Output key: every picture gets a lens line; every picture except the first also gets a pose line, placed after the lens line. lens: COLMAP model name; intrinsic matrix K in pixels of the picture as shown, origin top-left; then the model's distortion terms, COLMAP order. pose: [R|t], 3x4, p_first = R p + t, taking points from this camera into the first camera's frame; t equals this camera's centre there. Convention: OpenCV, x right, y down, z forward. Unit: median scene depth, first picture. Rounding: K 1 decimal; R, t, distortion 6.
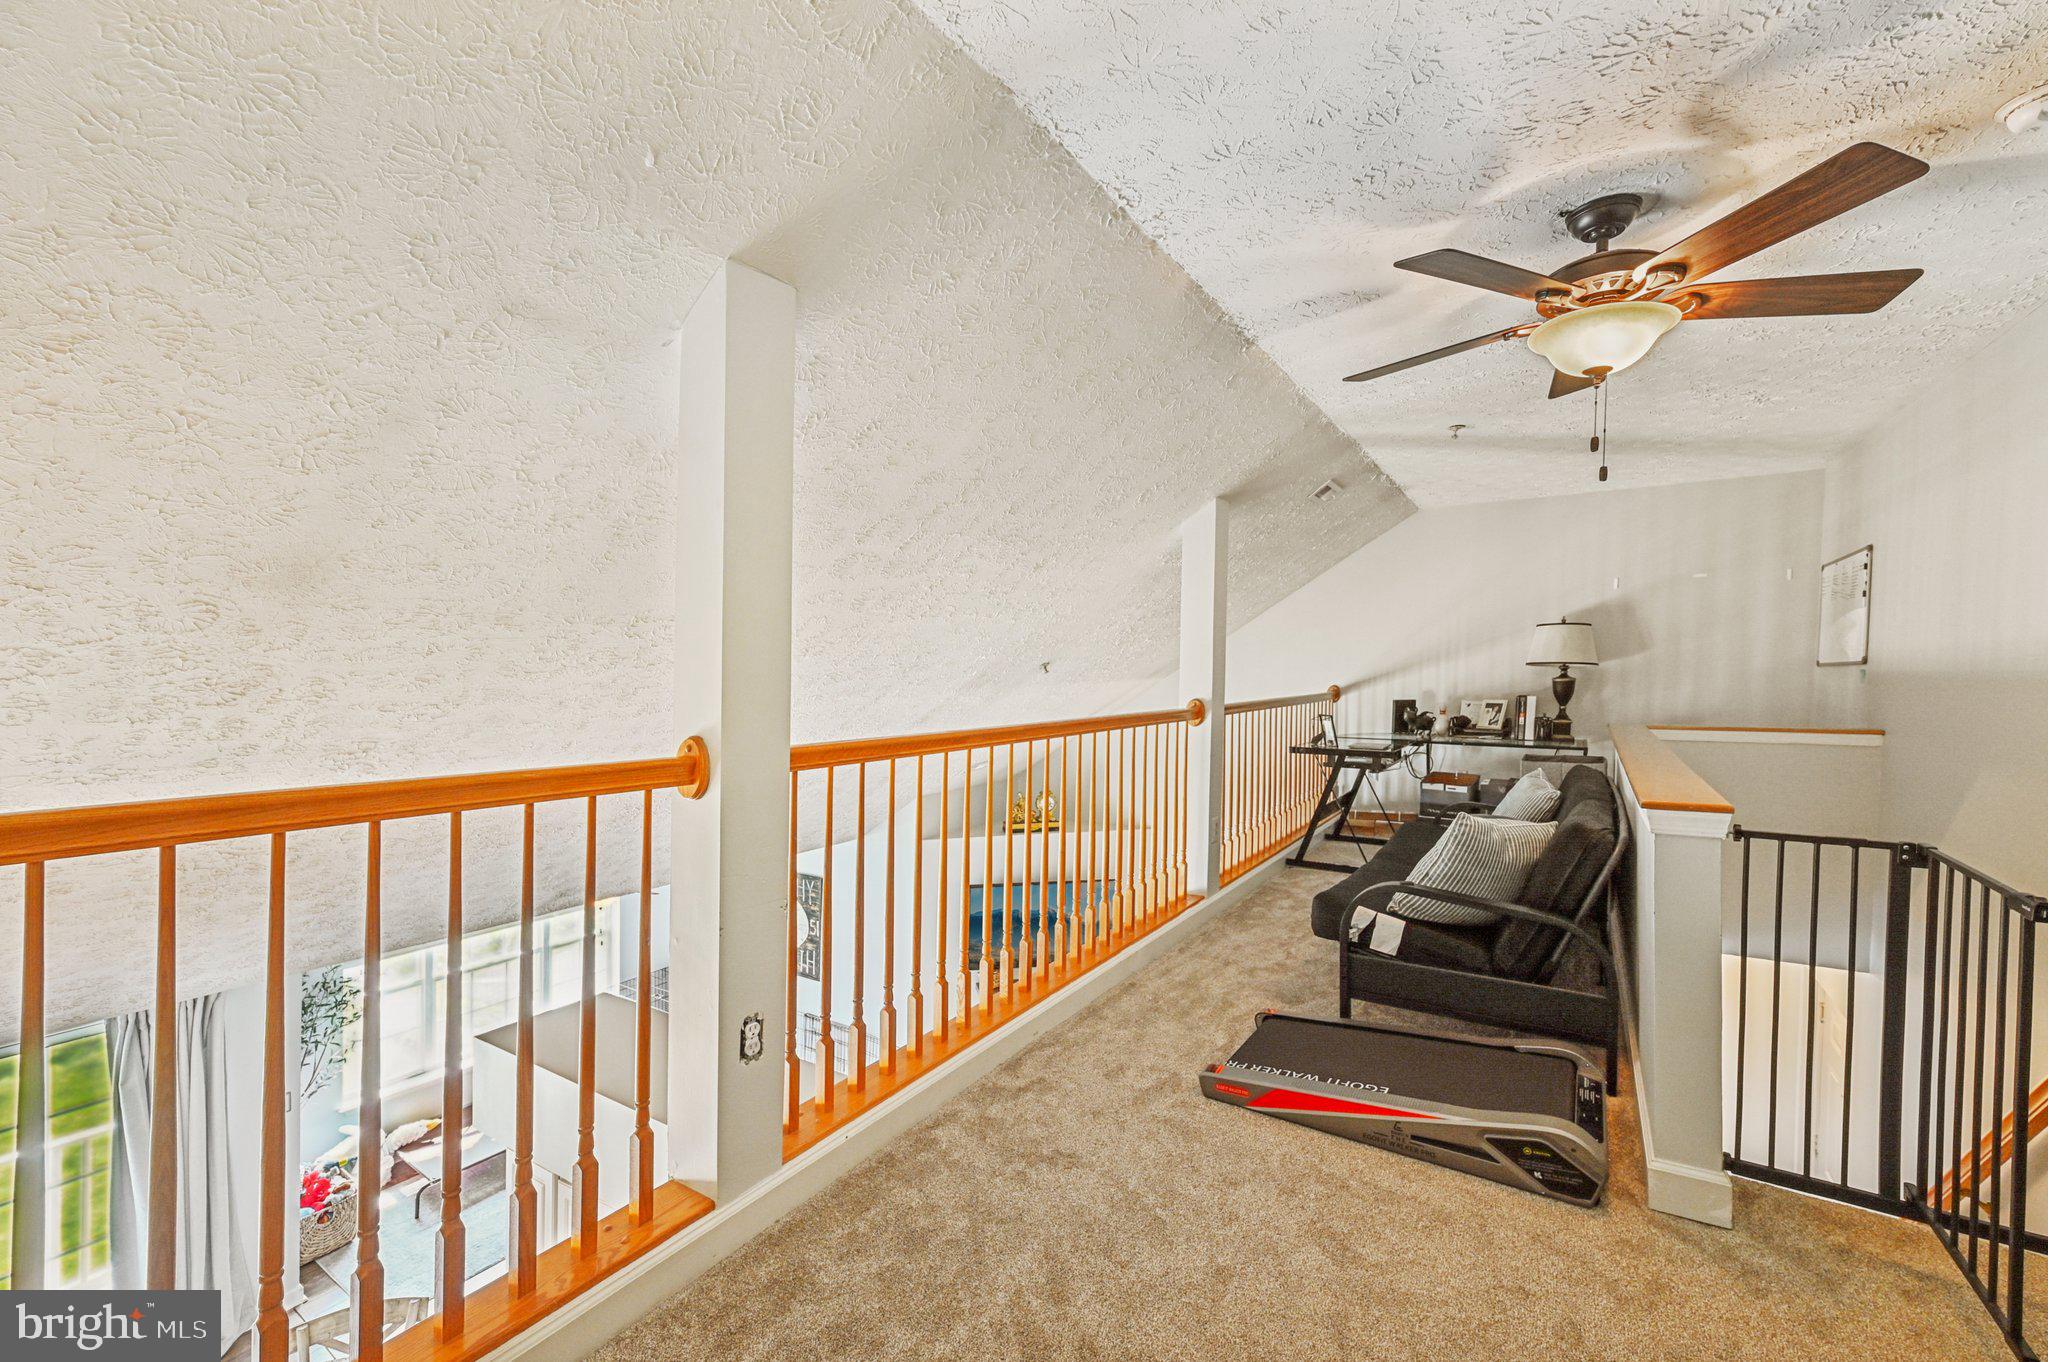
lens RADIAL K [[798.8, 0, 1026.6], [0, 798.8, 660.5], [0, 0, 1]] dist [-0.000201, 0.000019]
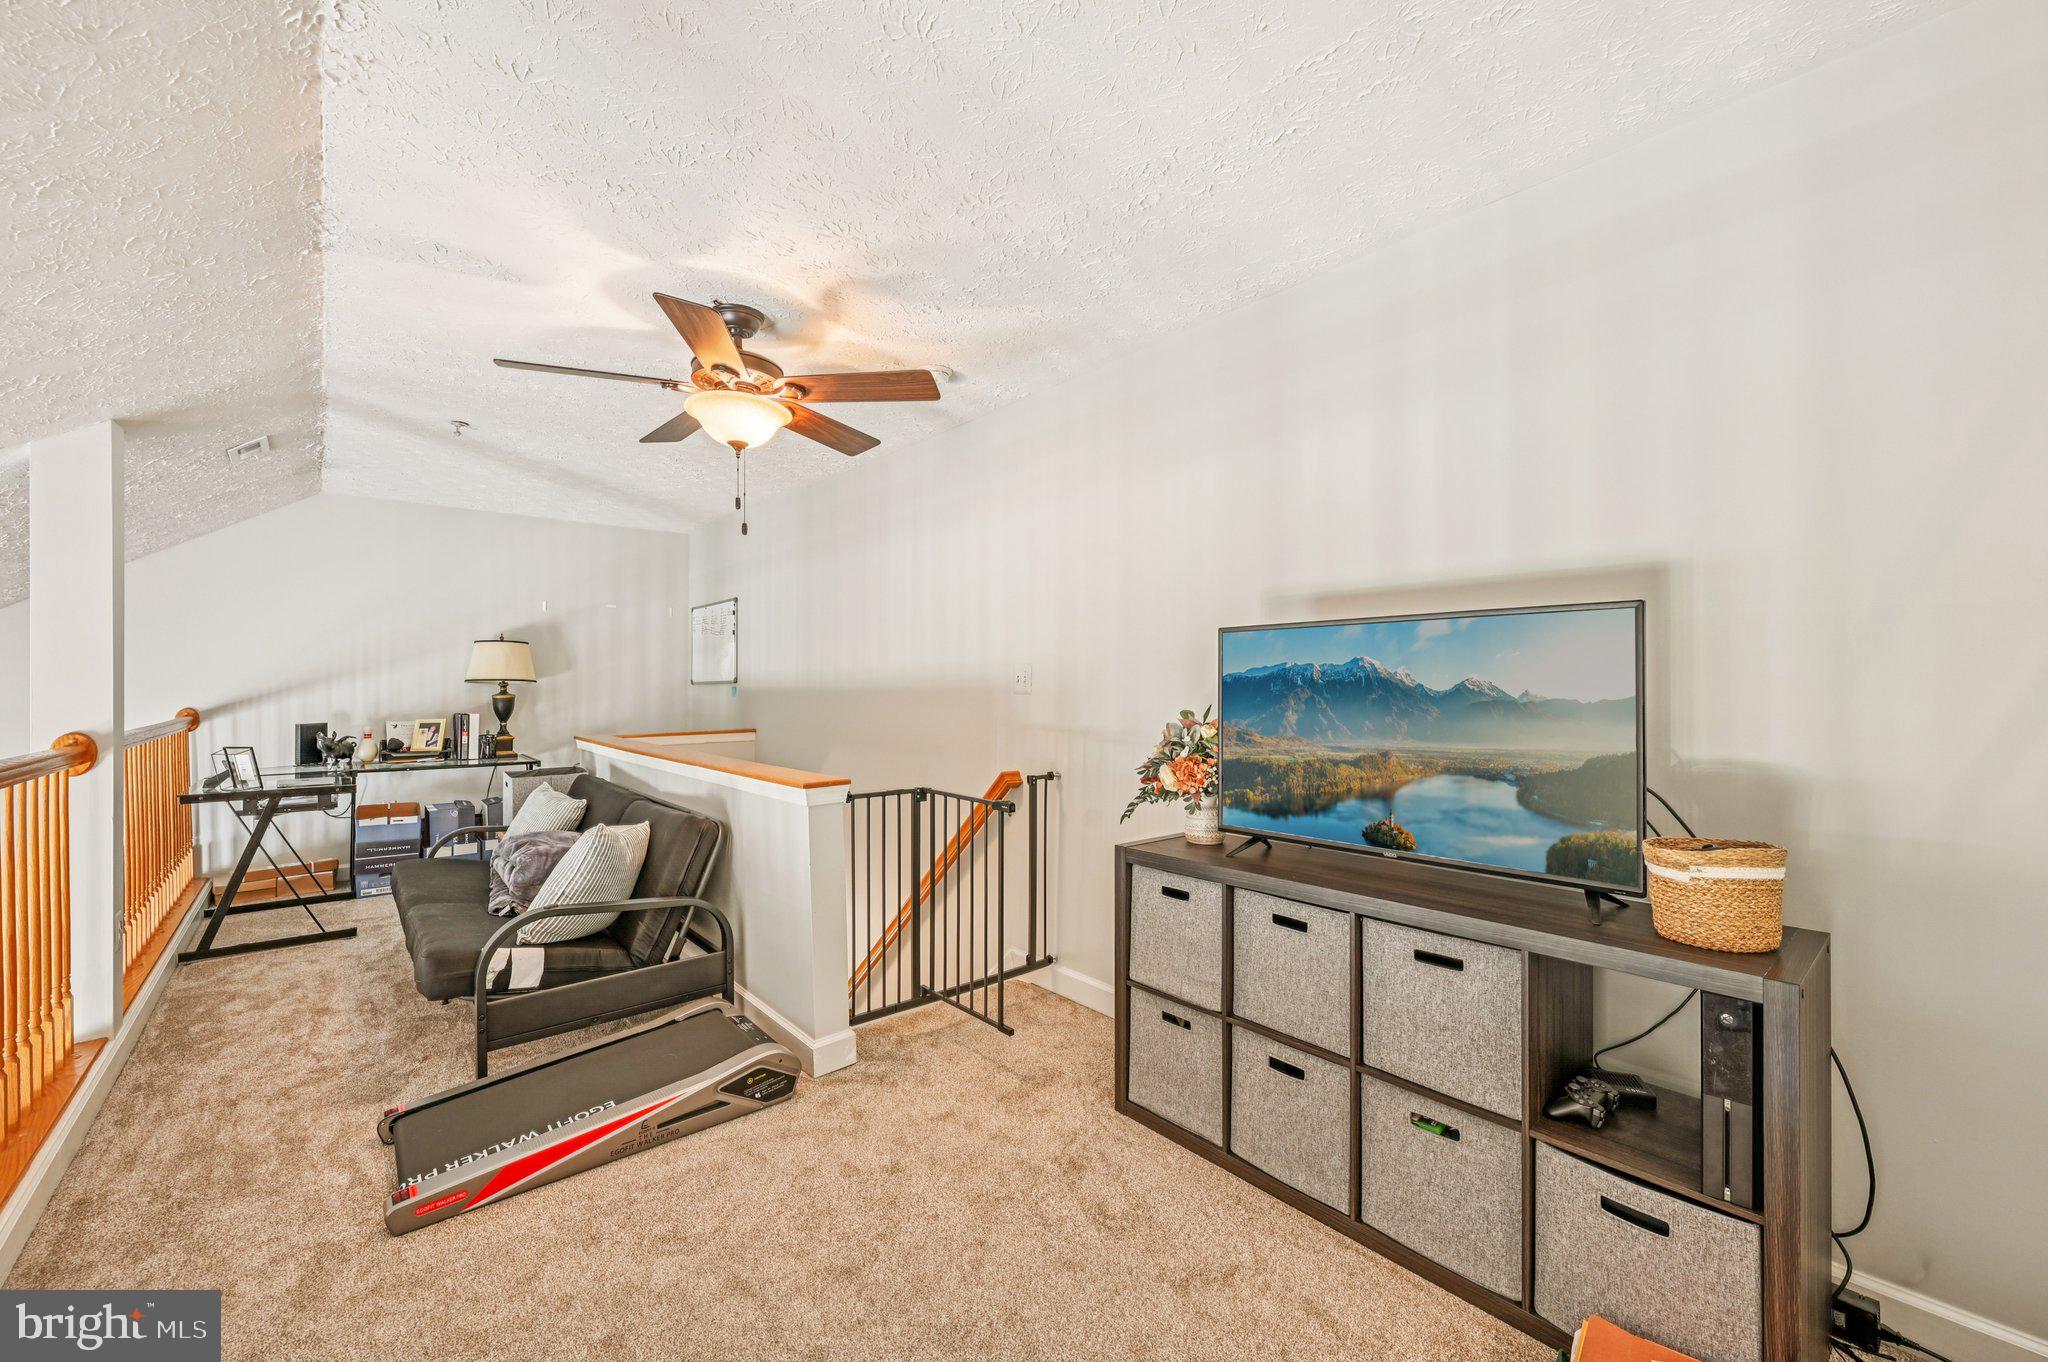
lens RADIAL K [[809.9, 0, 1034.1], [0, 809.9, 689.0], [0, 0, 1]] dist [-0.003146, -0.000019]
pose [[0.295878, -0.002077, 0.955223, -0.276906], [-0.011030, 0.999924, 0.005591, 0.003200], [-0.955162, -0.012191, 0.295833, 0.150697]]
